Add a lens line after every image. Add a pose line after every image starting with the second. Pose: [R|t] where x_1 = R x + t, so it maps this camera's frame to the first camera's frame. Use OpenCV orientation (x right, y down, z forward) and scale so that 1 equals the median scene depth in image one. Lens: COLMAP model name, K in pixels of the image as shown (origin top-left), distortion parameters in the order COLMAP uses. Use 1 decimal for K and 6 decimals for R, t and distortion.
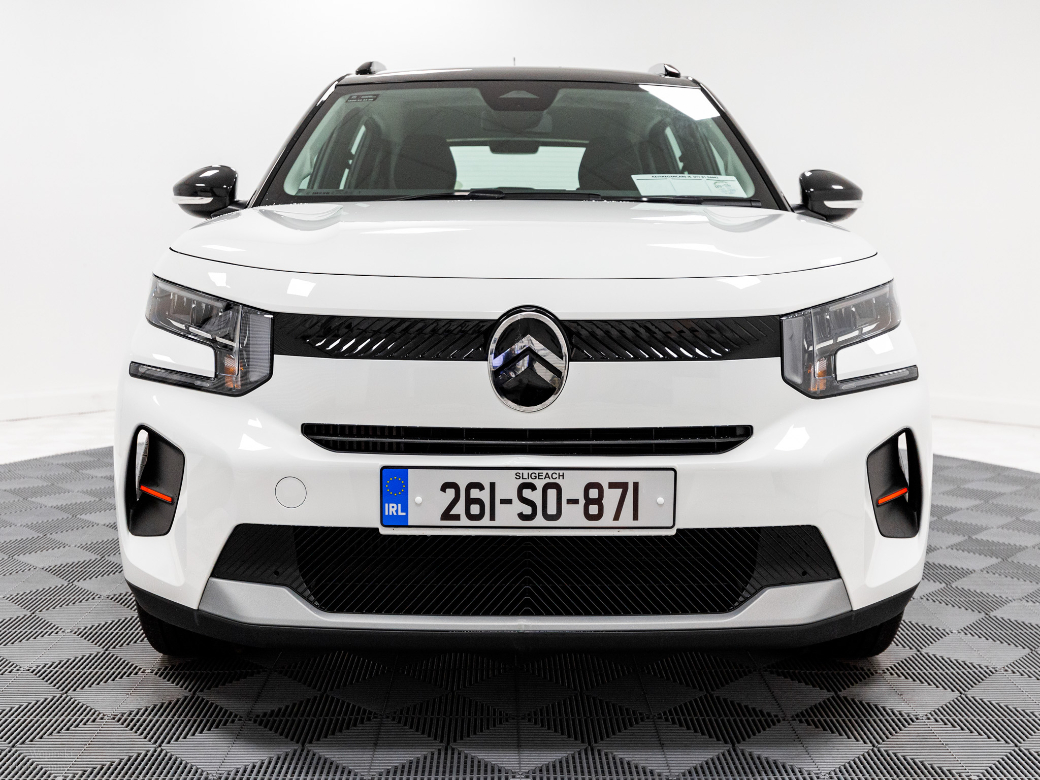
lens RADIAL K [[1147.9, 0, 519.4], [0, 1147.9, 360.0], [0, 0, 1]] dist [-0.000860, -0.005870]
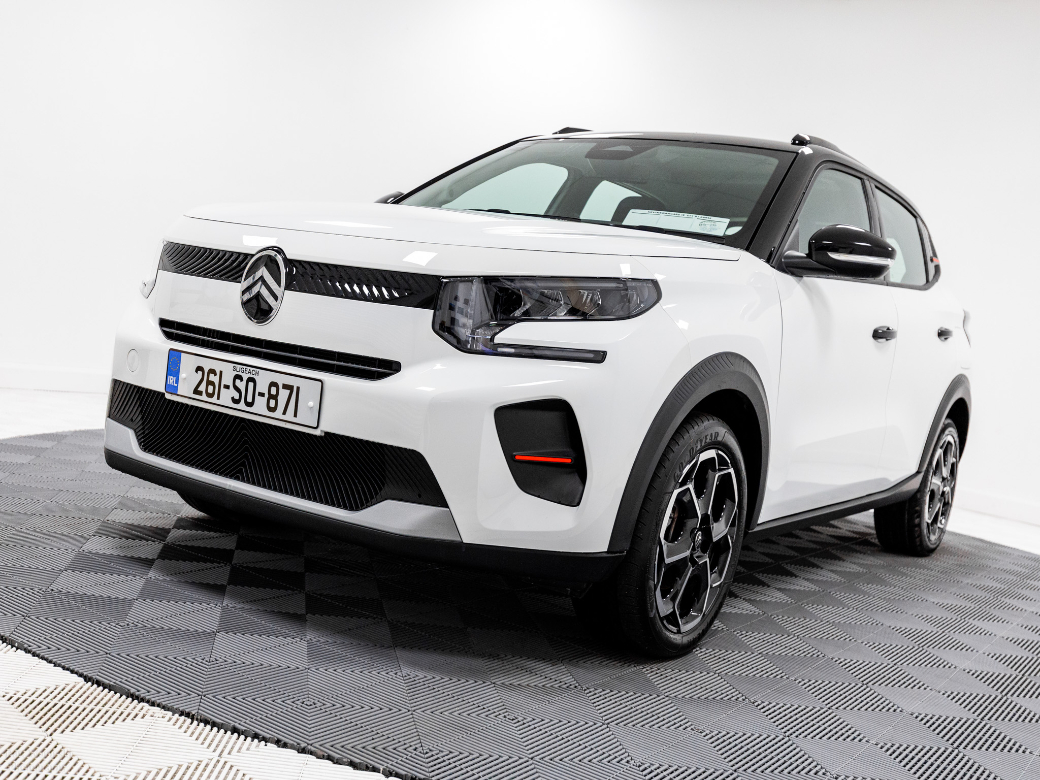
lens RADIAL K [[1126.5, 0, 520.0], [0, 1126.5, 390.0], [0, 0, 1]] dist [-0.001012, -0.001537]
pose [[0.822659, 0.149538, -0.548517, 0.988427], [-0.195931, 0.980256, -0.026616, 0.094764], [0.533707, 0.129367, 0.835716, 0.085869]]
